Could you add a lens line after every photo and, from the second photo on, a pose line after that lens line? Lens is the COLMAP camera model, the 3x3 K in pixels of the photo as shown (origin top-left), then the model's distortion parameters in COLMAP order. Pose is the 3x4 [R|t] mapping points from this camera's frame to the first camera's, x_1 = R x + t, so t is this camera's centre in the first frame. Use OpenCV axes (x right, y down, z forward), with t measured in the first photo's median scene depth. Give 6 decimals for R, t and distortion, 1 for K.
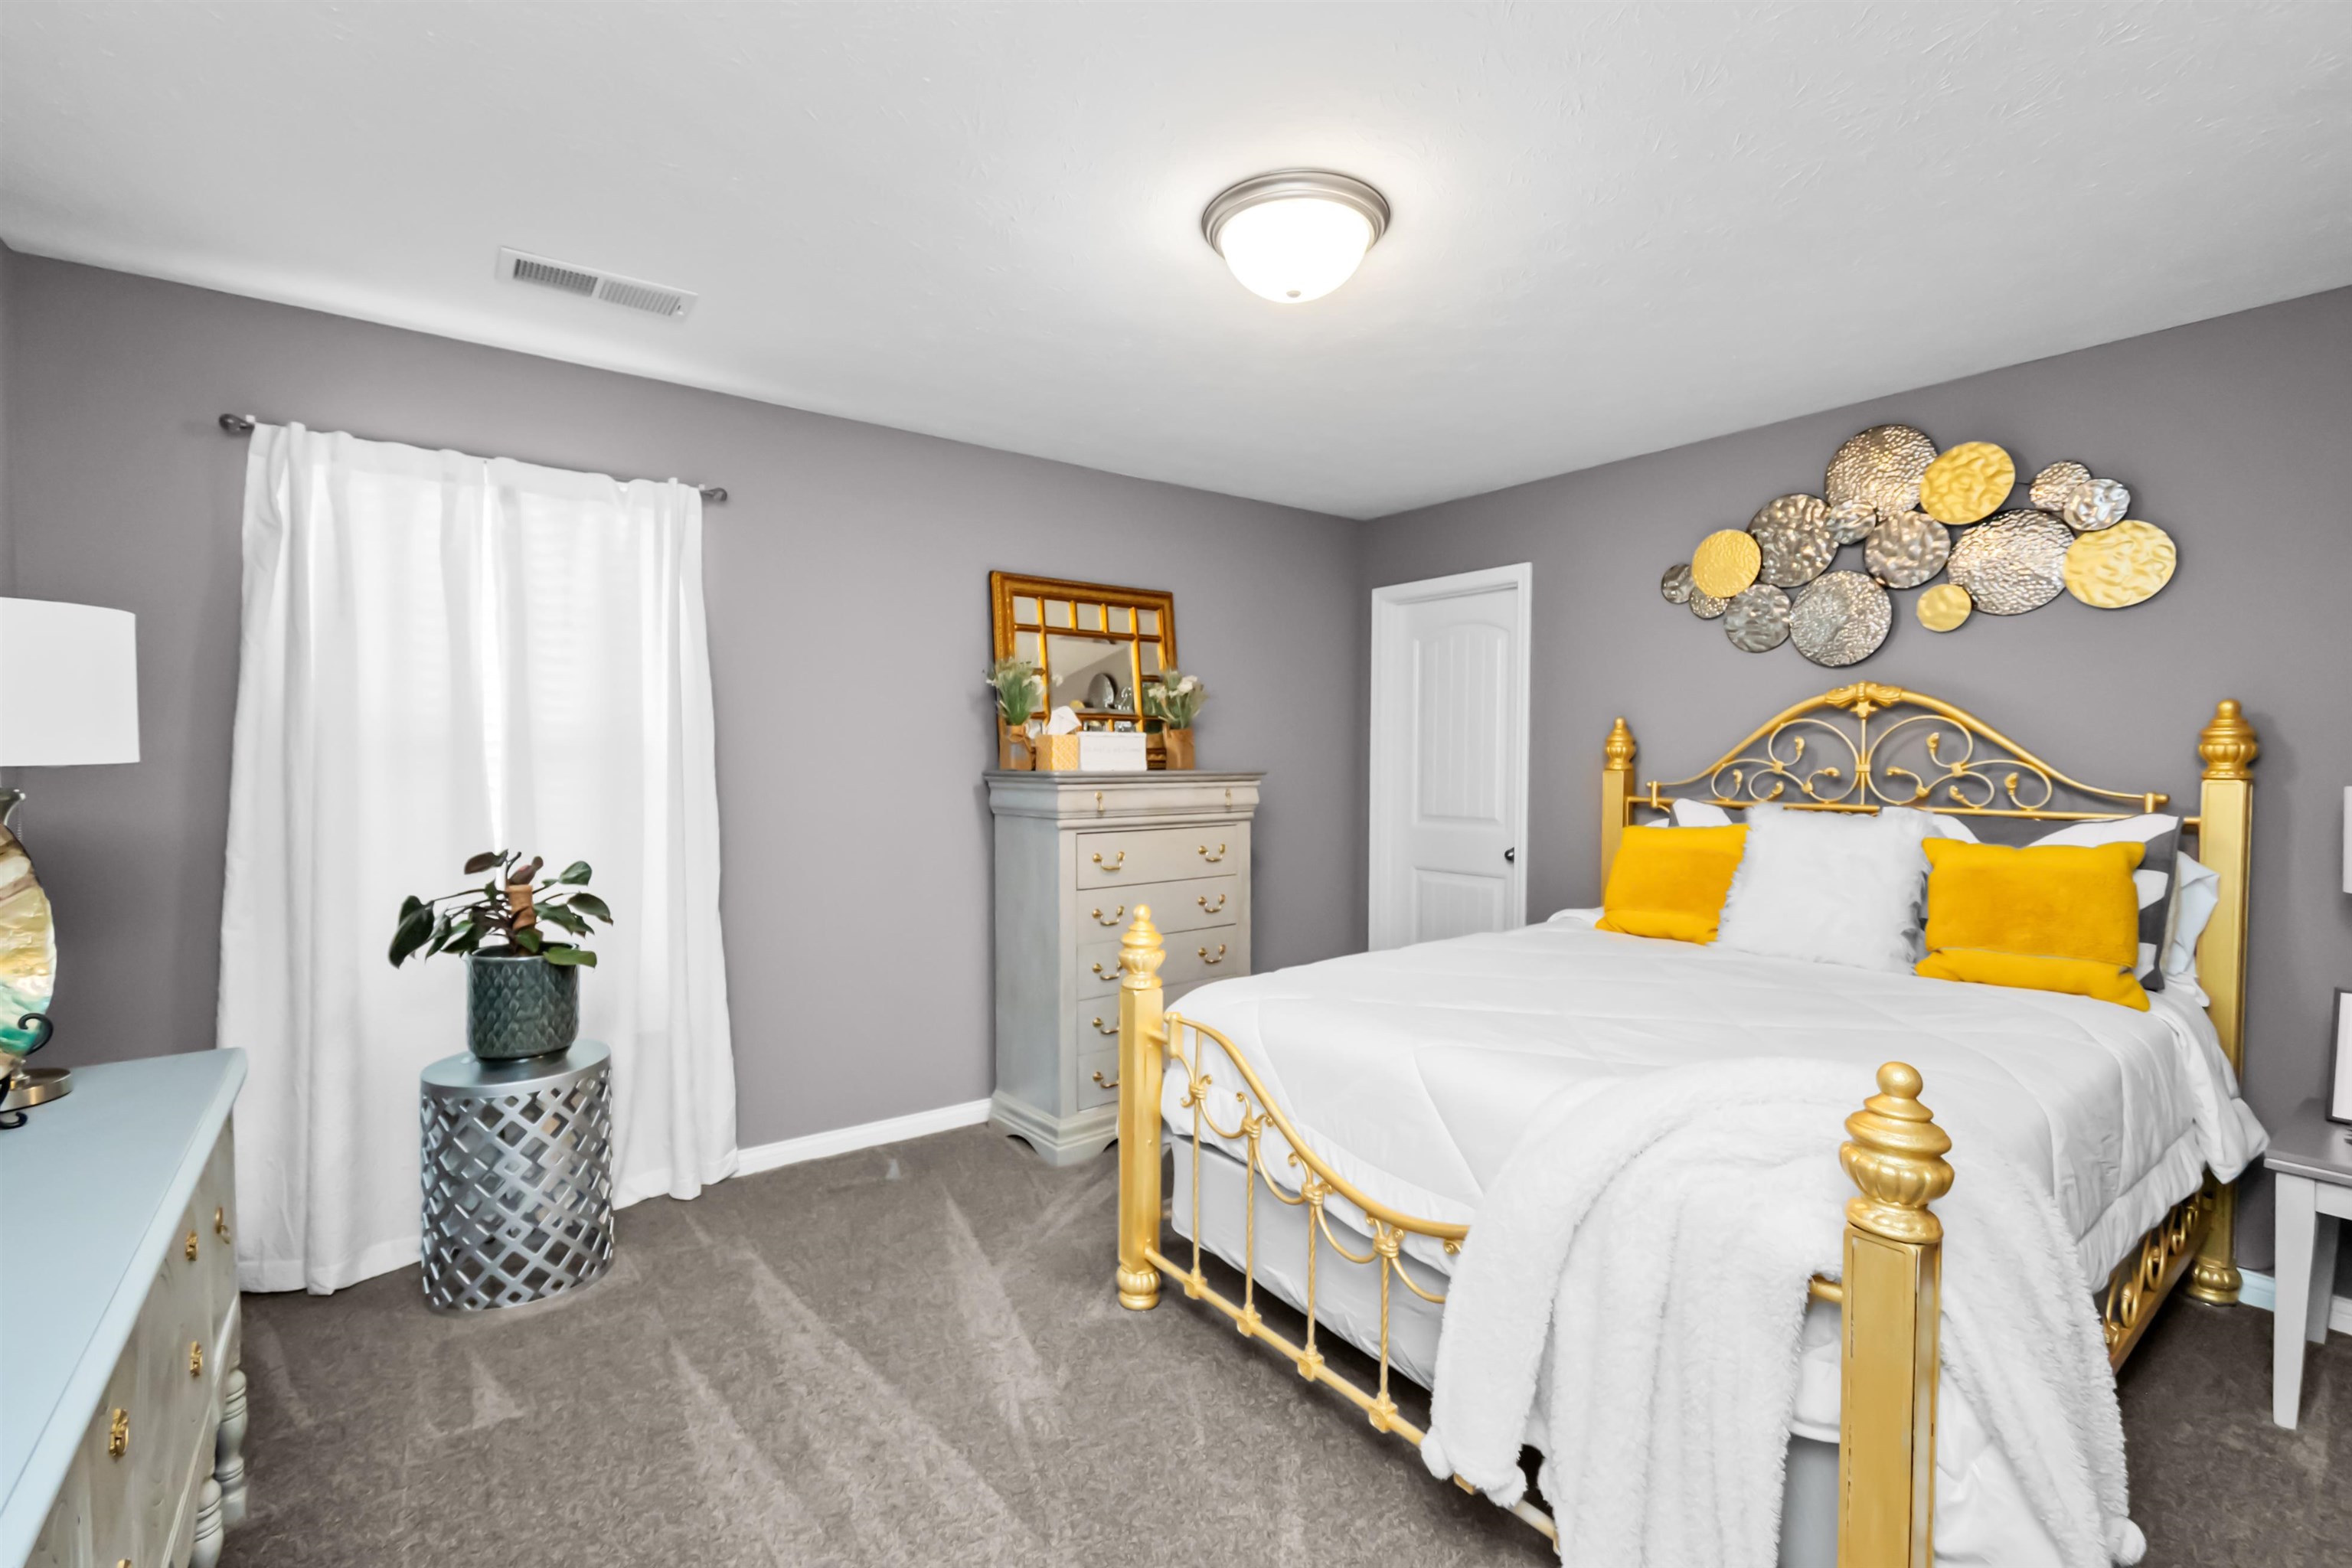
lens RADIAL K [[1037.0, 0, 1173.0], [0, 1037.0, 787.9], [0, 0, 1]] dist [0.010011, -0.005789]
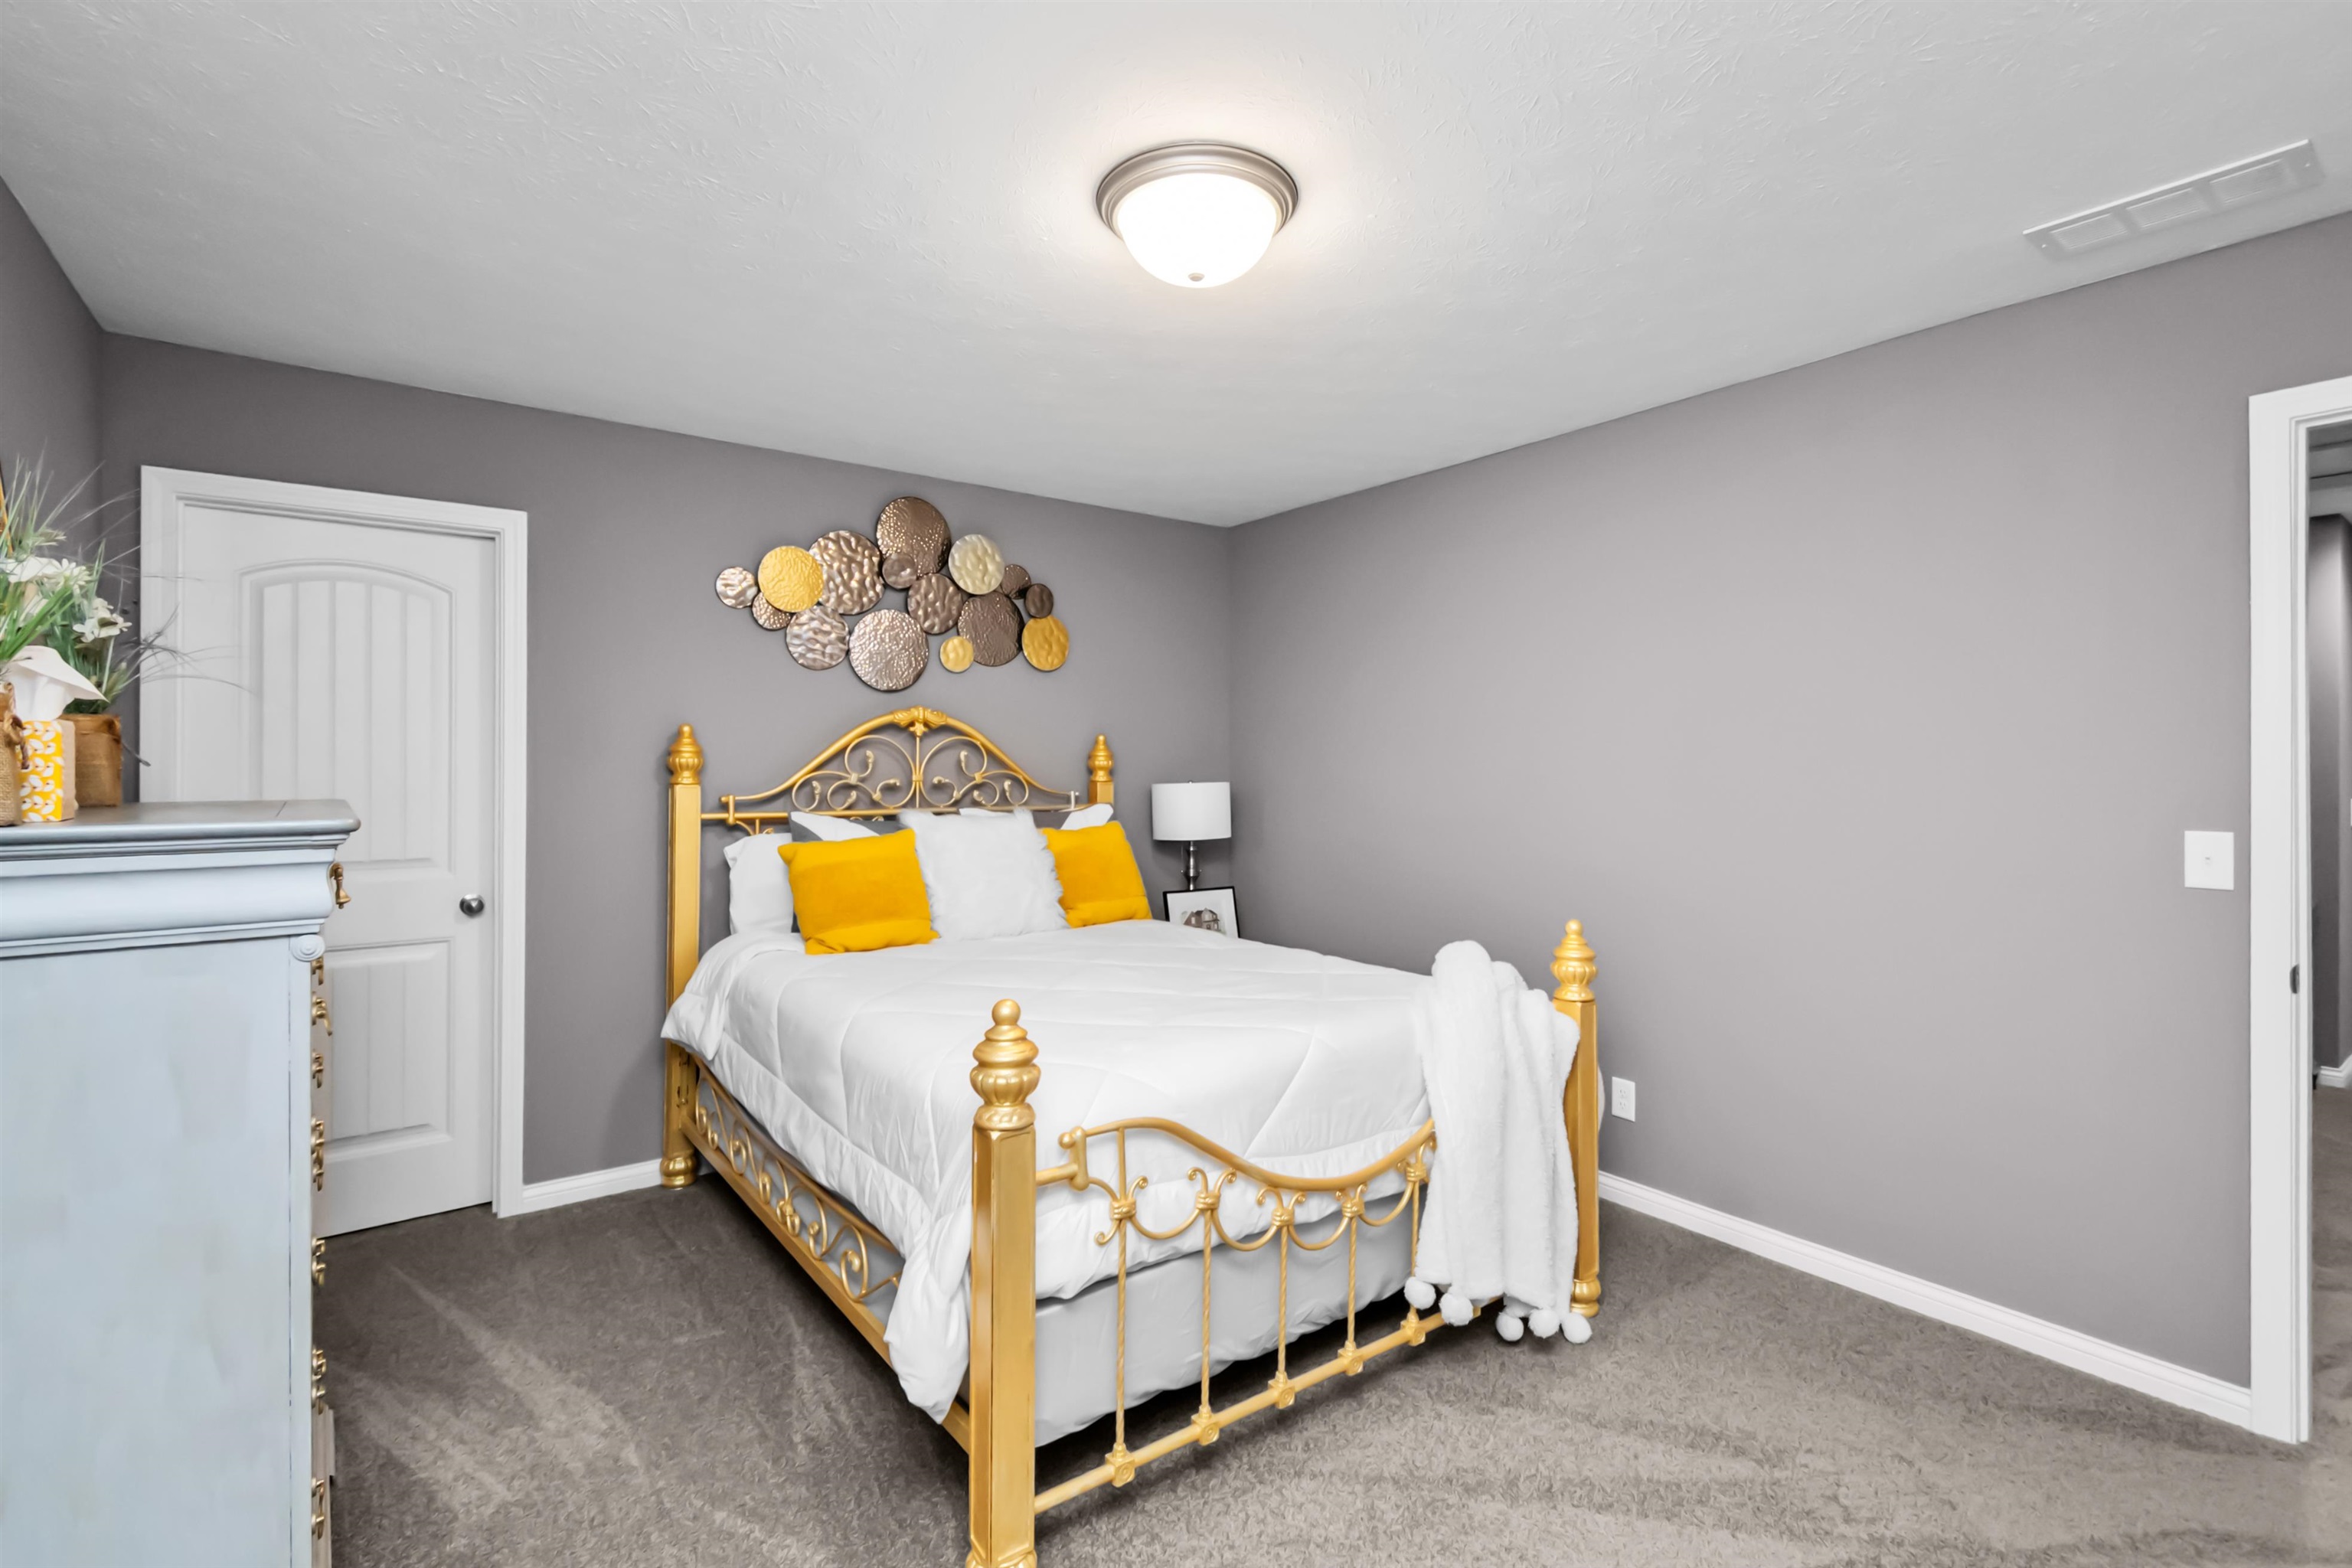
lens RADIAL K [[1037.0, 0, 1173.0], [0, 1037.0, 787.9], [0, 0, 1]] dist [0.010011, -0.005789]
pose [[0.022514, -0.022105, 0.999502, -0.559797], [0.031338, 0.999280, 0.021394, -0.025237], [-0.999255, 0.030841, 0.023191, 0.712289]]
